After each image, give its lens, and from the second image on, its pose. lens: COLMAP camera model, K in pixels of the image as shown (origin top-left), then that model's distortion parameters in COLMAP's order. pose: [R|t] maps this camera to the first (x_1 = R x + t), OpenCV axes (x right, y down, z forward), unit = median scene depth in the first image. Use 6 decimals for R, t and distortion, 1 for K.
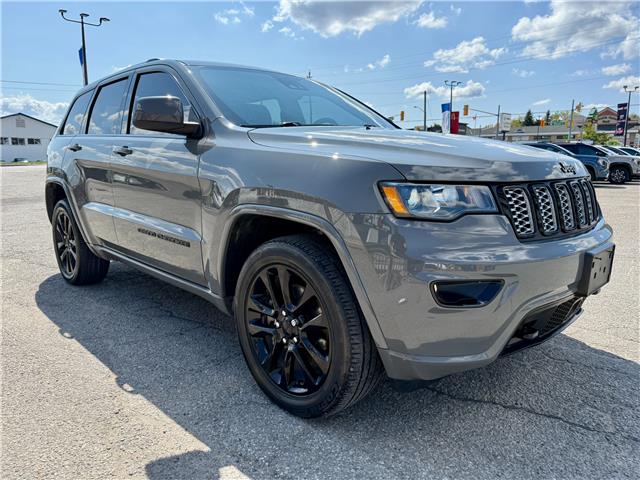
lens RADIAL K [[464.2, 0, 320.0], [0, 464.2, 240.0], [0, 0, 1]] dist [0.004837, -0.003740]
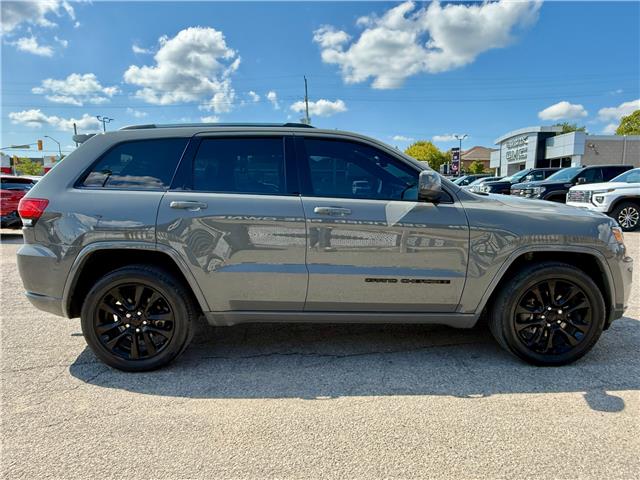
lens RADIAL K [[430.7, 0, 320.0], [0, 430.7, 240.0], [0, 0, 1]] dist [-0.042384, 0.039852]
pose [[0.680369, -0.083575, 0.728089, -1.442307], [0.122926, 0.992415, -0.000954, -0.155747], [-0.722486, 0.090150, 0.685482, 0.429630]]
